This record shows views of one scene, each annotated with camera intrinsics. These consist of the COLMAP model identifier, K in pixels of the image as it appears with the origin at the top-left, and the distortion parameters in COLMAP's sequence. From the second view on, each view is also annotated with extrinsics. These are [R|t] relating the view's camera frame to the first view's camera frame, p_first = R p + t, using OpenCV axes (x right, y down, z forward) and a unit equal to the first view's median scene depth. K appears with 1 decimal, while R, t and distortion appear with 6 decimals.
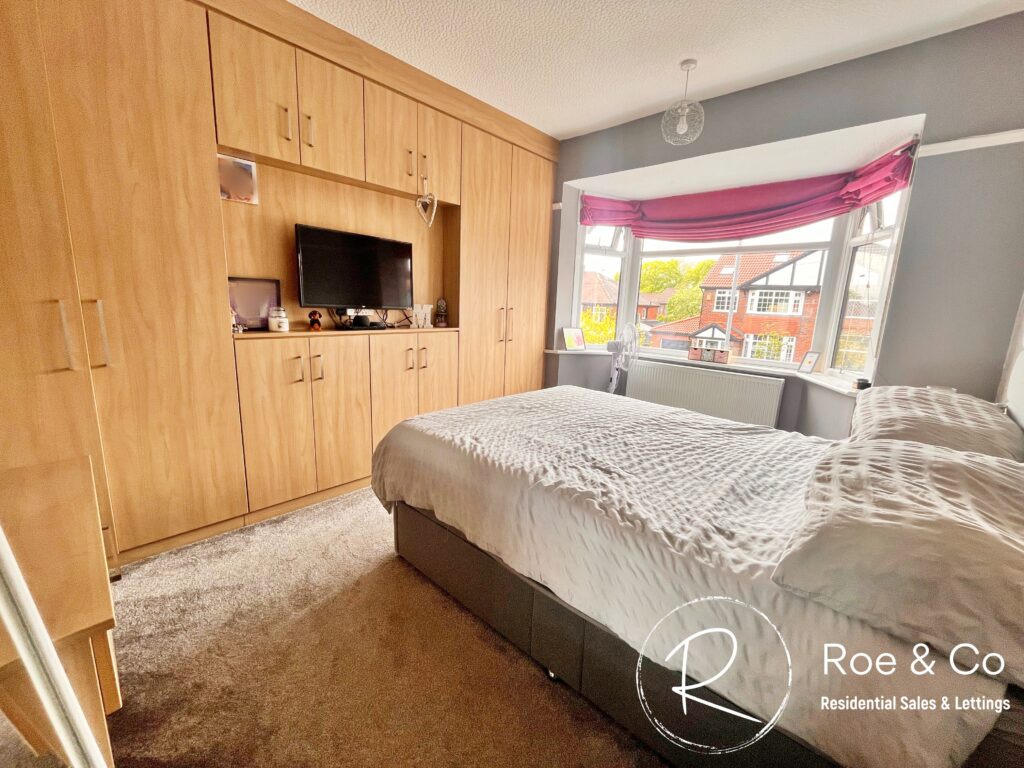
lens RADIAL K [[415.5, 0, 513.5], [0, 415.5, 381.8], [0, 0, 1]] dist [-0.003881, 0.000470]
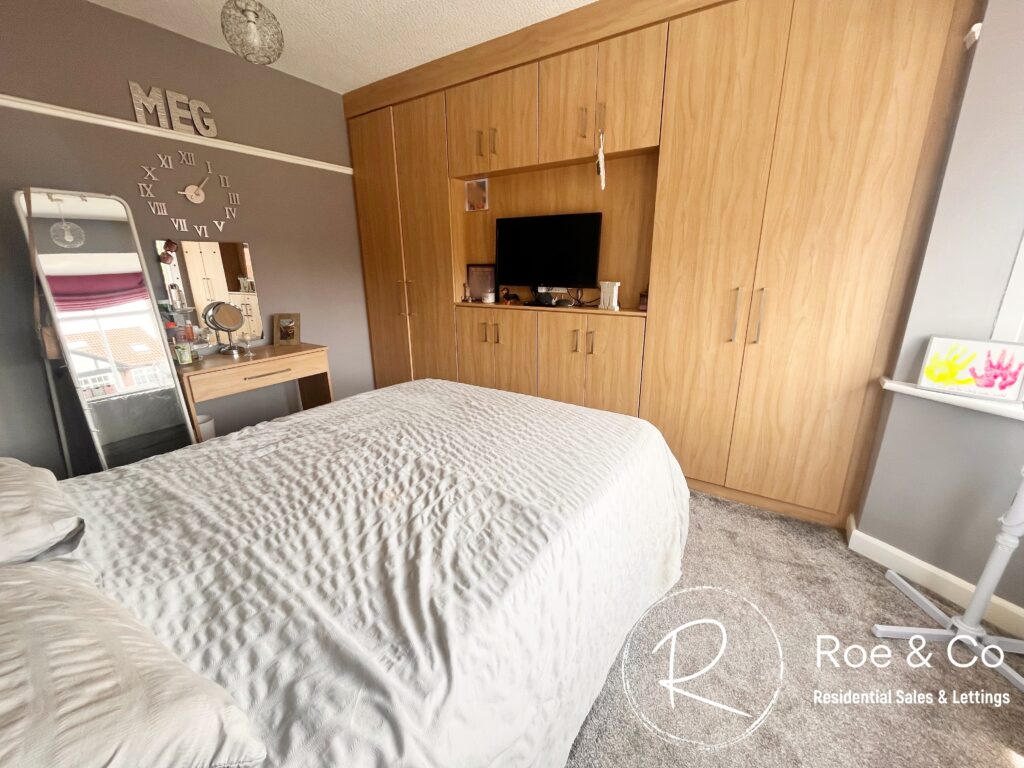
lens RADIAL K [[415.5, 0, 517.1], [0, 415.5, 386.0], [0, 0, 1]] dist [-0.003881, 0.000470]
pose [[0.160102, 0.242875, -0.956755, 0.809356], [-0.172819, 0.961184, 0.215080, -0.166684], [0.971854, 0.130911, 0.195861, 0.848051]]
